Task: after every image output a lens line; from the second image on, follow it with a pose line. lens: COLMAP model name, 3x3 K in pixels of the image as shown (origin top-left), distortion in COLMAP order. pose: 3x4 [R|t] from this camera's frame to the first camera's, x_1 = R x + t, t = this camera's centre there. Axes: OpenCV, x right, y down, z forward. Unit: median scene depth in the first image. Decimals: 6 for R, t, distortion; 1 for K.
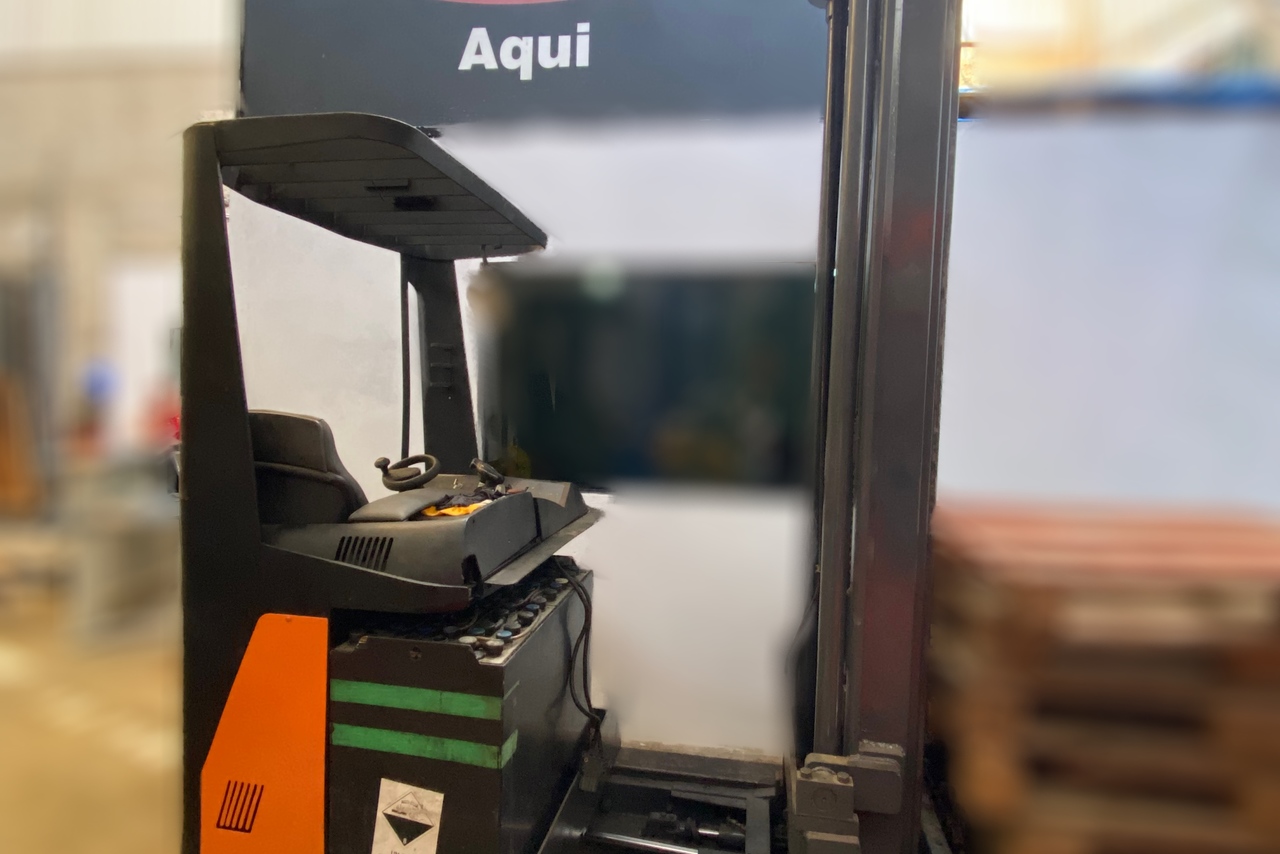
lens RADIAL K [[666.4, 0, 640.0], [0, 666.4, 427.0], [0, 0, 1]] dist [0.001070, -0.000091]
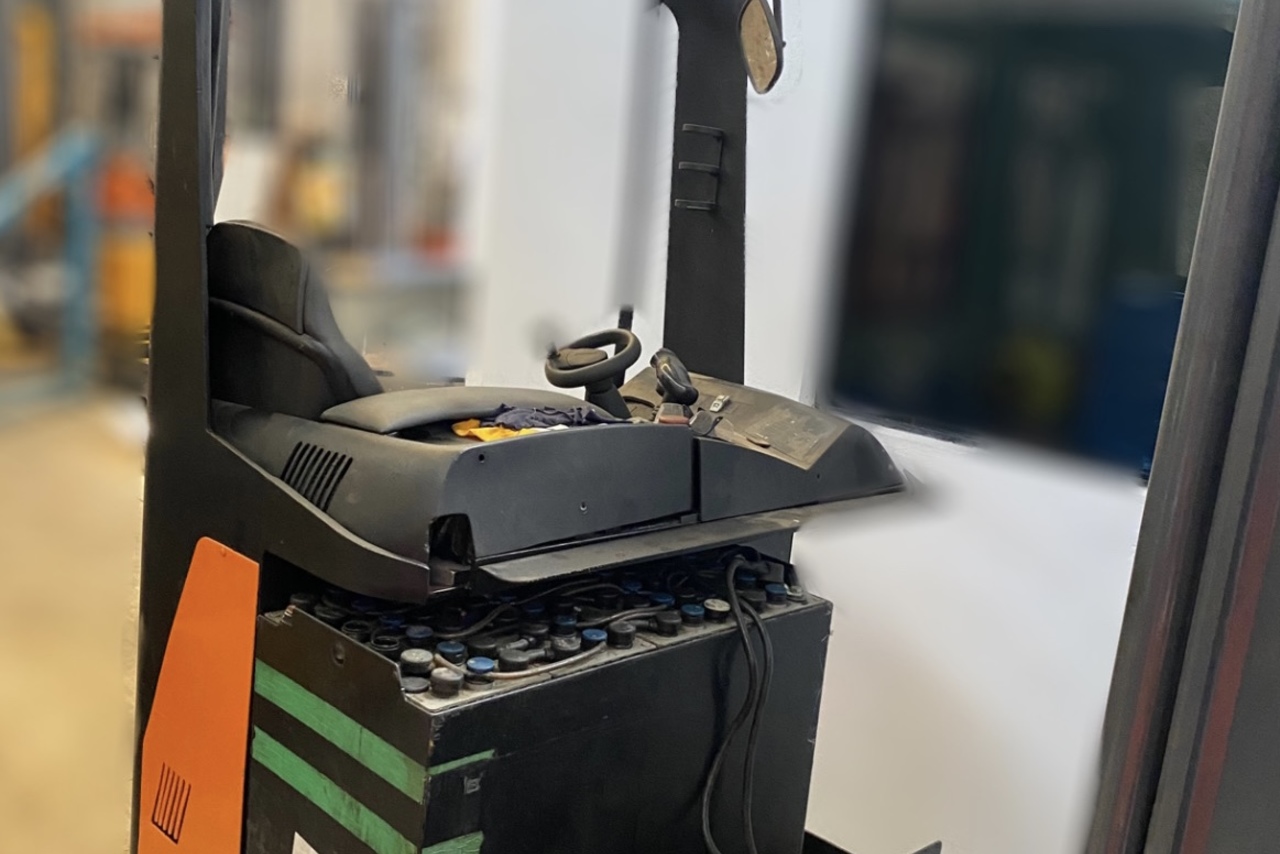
lens RADIAL K [[1288.4, 0, 640.0], [0, 1288.4, 427.0], [0, 0, 1]] dist [0.015225, 0.008809]
pose [[0.825549, 0.168843, -0.538480, 0.455647], [-0.108296, 0.983858, 0.142463, -0.052726], [0.553841, -0.059295, 0.830508, 0.192445]]
